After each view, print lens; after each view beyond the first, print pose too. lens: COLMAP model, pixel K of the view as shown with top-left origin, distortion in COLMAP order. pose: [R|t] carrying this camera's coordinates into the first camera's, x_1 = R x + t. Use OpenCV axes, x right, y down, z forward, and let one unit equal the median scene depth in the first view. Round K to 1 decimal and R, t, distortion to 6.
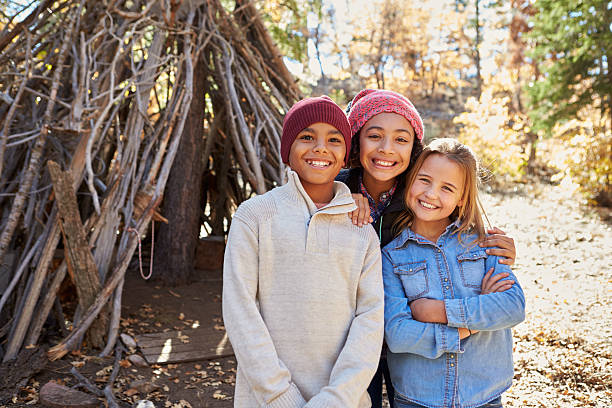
lens RADIAL K [[609.1, 0, 306.0], [0, 609.1, 204.0], [0, 0, 1]] dist [-0.079308, 0.147814]
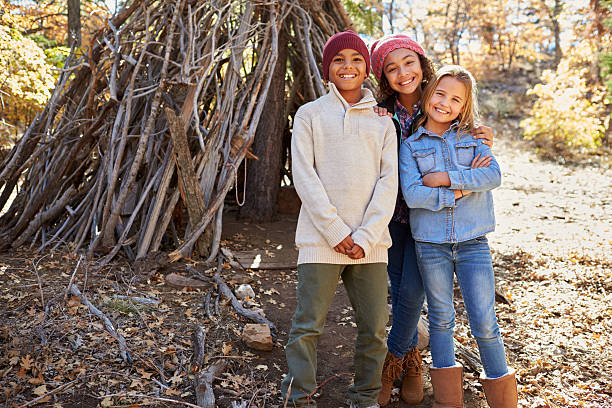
lens RADIAL K [[609.1, 0, 306.0], [0, 609.1, 204.0], [0, 0, 1]] dist [-0.079308, 0.147814]
pose [[0.992728, 0.009399, -0.120011, 0.006875], [-0.005241, 0.999376, 0.034917, 0.032948], [0.120264, -0.034034, 0.992158, -0.089705]]
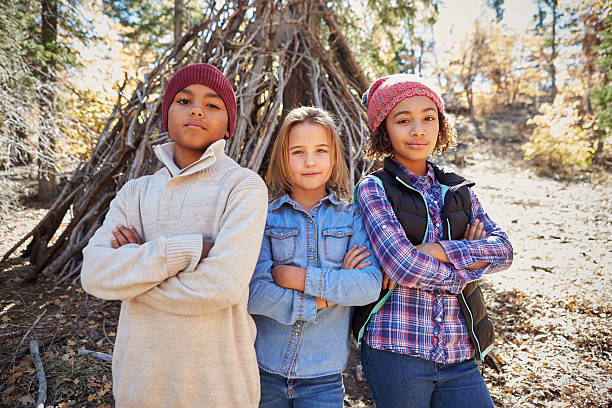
lens RADIAL K [[428.9, 0, 306.0], [0, 428.9, 204.0], [0, 0, 1]] dist [0.009460, 0.002639]
pose [[0.969957, 0.013296, -0.242912, 0.043384], [-0.004604, 0.999330, 0.036317, 0.003331], [0.243232, -0.034108, 0.969368, 0.048467]]
